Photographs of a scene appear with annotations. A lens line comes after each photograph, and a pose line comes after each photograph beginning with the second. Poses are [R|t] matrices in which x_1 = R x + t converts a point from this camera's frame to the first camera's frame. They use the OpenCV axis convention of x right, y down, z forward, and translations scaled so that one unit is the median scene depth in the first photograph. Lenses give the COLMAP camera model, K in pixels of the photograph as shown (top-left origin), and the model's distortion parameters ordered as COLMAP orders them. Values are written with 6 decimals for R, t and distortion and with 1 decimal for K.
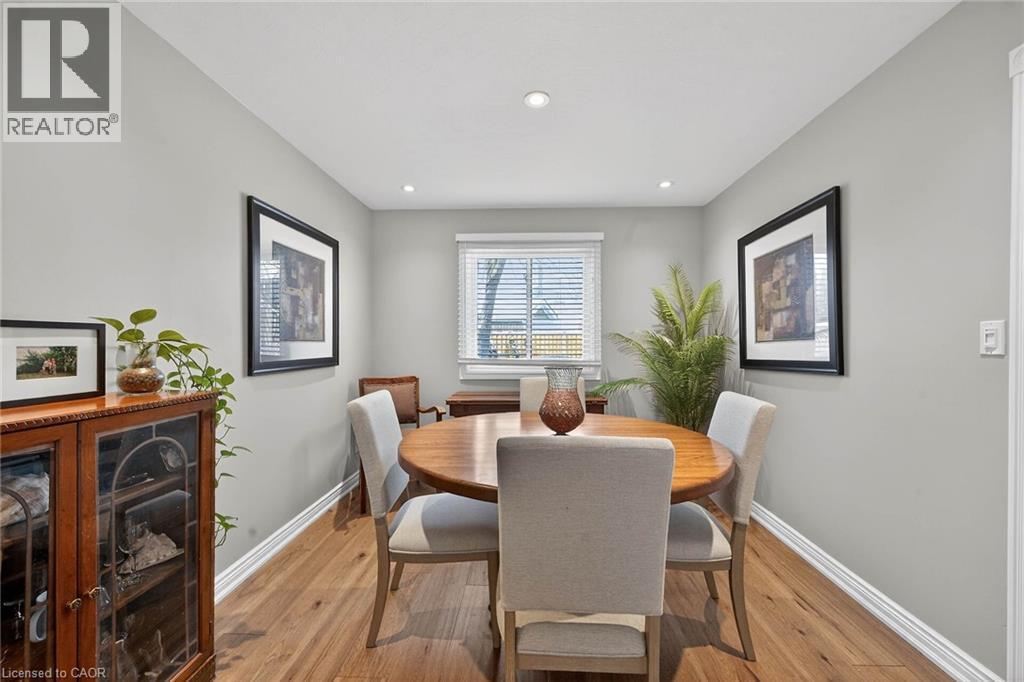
lens RADIAL K [[400.8, 0, 511.8], [0, 400.8, 335.4], [0, 0, 1]] dist [-0.000807, -0.000365]
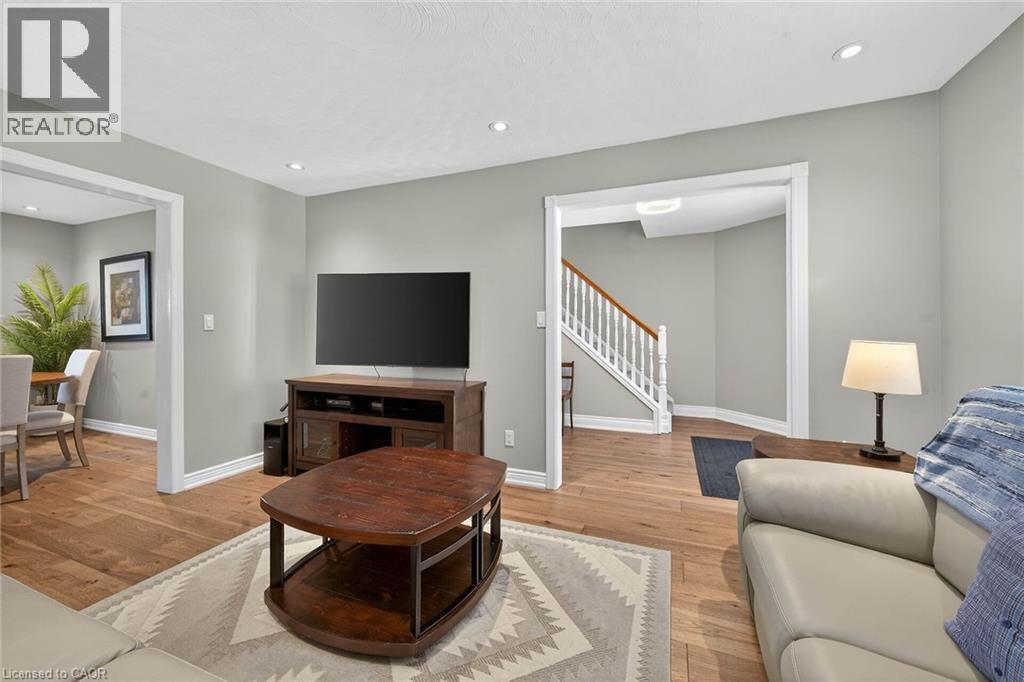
lens RADIAL K [[400.8, 0, 511.8], [0, 400.8, 335.4], [0, 0, 1]] dist [-0.000807, -0.000365]
pose [[0.329929, -0.007009, 0.943980, -0.433881], [-0.017833, 0.999748, 0.013656, 0.007389], [-0.943837, -0.021339, 0.329721, -1.183278]]
